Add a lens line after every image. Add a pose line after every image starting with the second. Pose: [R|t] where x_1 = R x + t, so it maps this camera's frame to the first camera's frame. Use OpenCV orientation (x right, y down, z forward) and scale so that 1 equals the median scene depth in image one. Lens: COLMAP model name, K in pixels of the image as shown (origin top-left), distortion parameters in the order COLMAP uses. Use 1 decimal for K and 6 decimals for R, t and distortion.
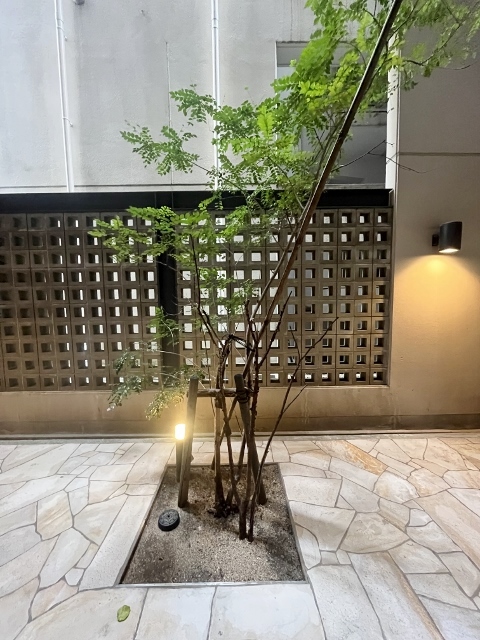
lens RADIAL K [[270.6, 0, 240.0], [0, 270.6, 316.1], [0, 0, 1]] dist [0.000398, -0.000042]
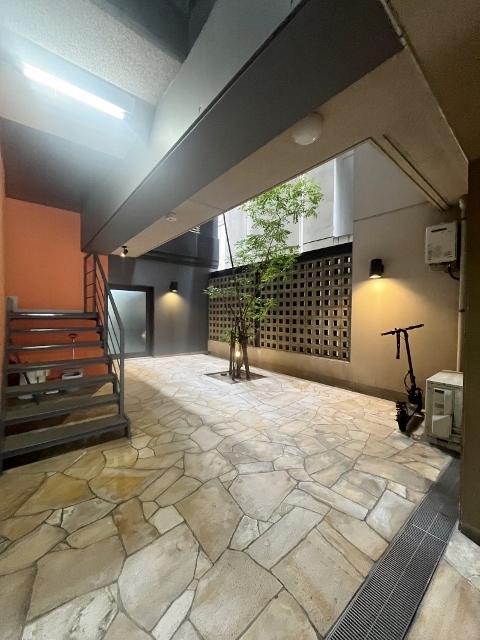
lens RADIAL K [[256.9, 0, 238.9], [0, 256.9, 320.4], [0, 0, 1]] dist [0.000314, -0.000485]
pose [[0.614938, 0.037440, -0.787686, 1.372197], [-0.108994, 0.993321, -0.037877, 0.146244], [0.781007, 0.109145, 0.614911, -0.475359]]
